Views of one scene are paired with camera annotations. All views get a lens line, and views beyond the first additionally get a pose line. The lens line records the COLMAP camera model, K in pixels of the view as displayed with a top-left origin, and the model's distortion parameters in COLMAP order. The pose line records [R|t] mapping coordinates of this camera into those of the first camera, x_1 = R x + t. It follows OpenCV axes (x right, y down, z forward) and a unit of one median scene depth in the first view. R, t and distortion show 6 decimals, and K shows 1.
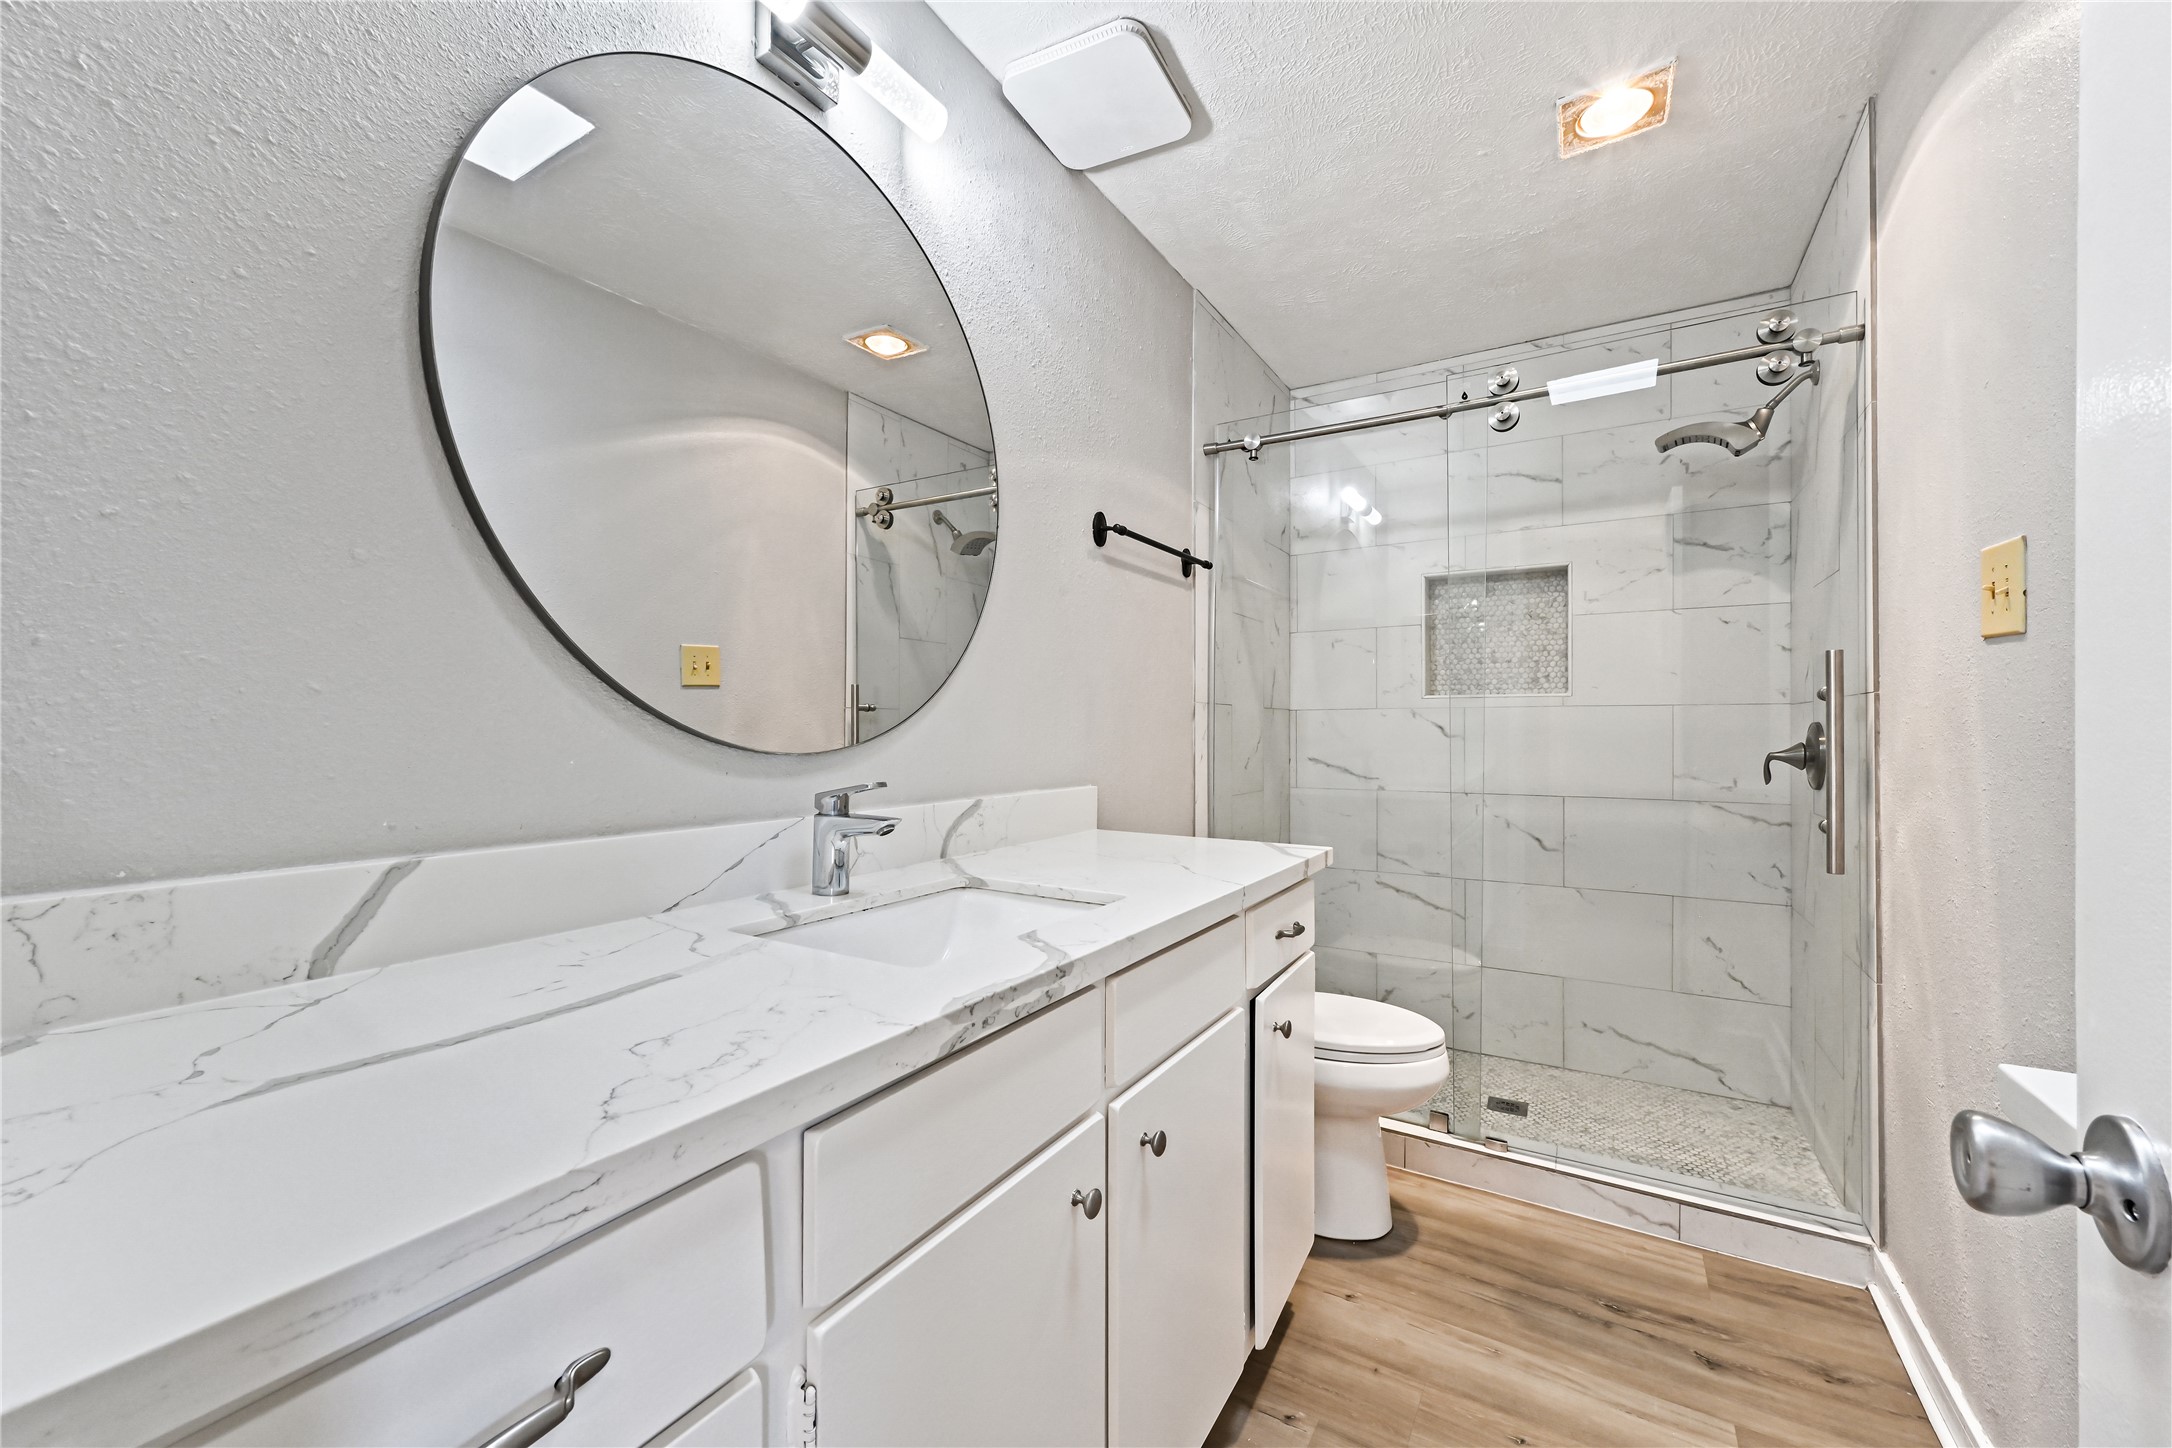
lens RADIAL K [[861.0, 0, 1087.6], [0, 861.0, 725.6], [0, 0, 1]] dist [0.001960, -0.000023]
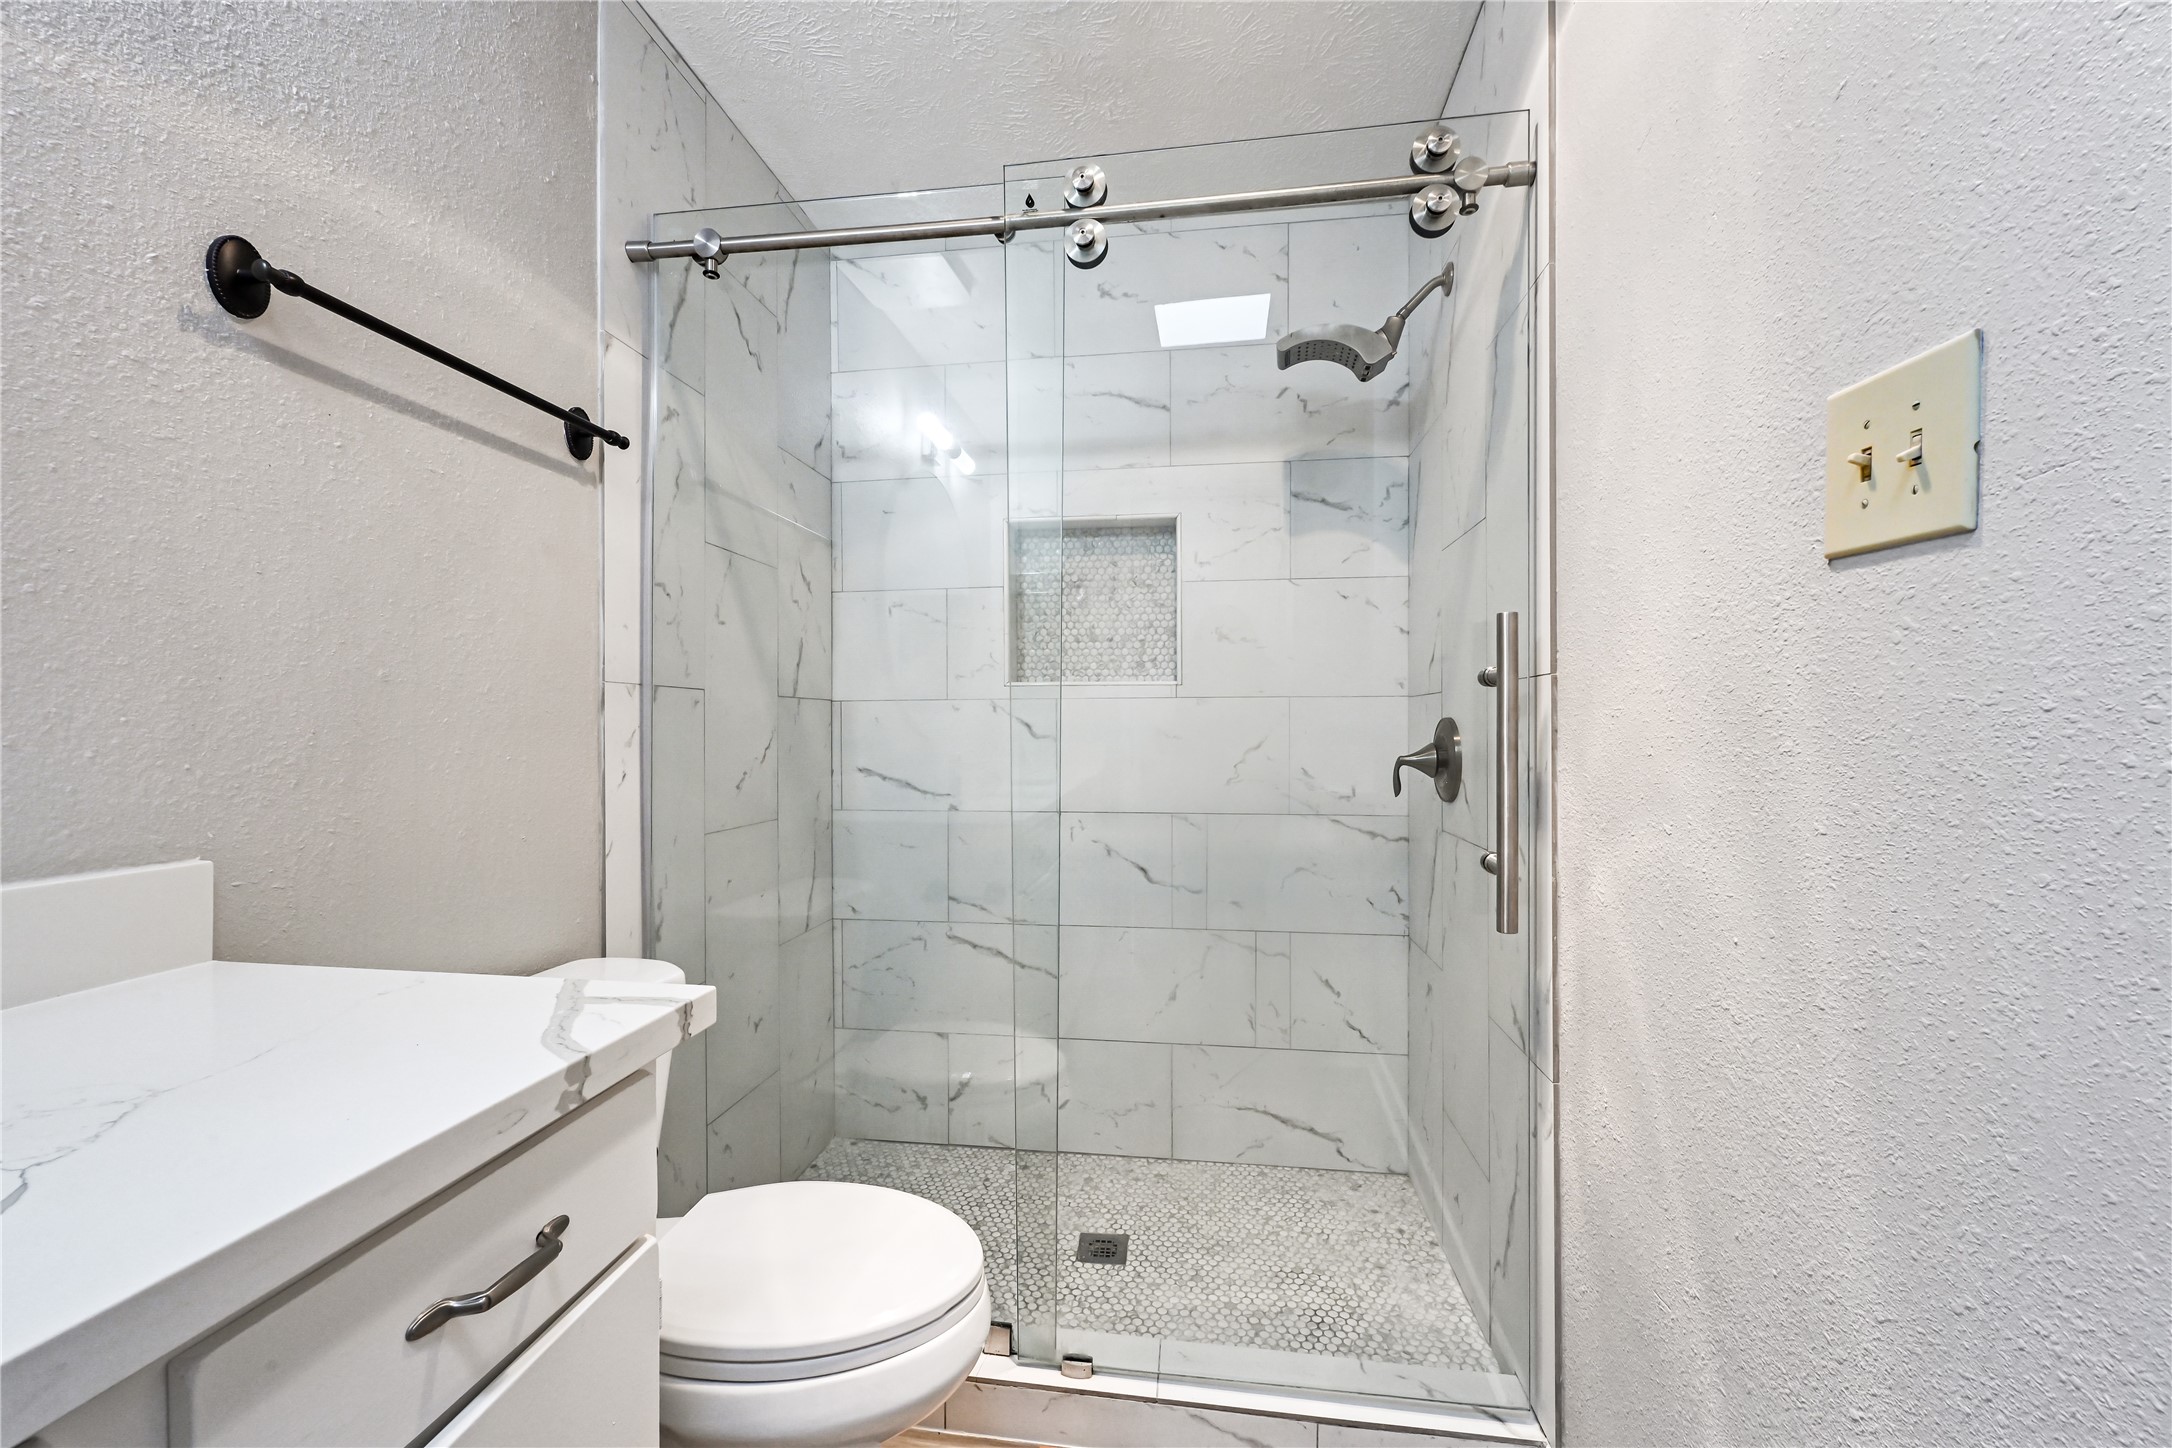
lens RADIAL K [[861.0, 0, 1087.6], [0, 861.0, 725.6], [0, 0, 1]] dist [0.001960, -0.000023]
pose [[0.921469, -0.001408, 0.388450, 0.211833], [0.000787, 0.999998, 0.001757, 0.001636], [-0.388452, -0.001313, 0.921468, 0.367588]]
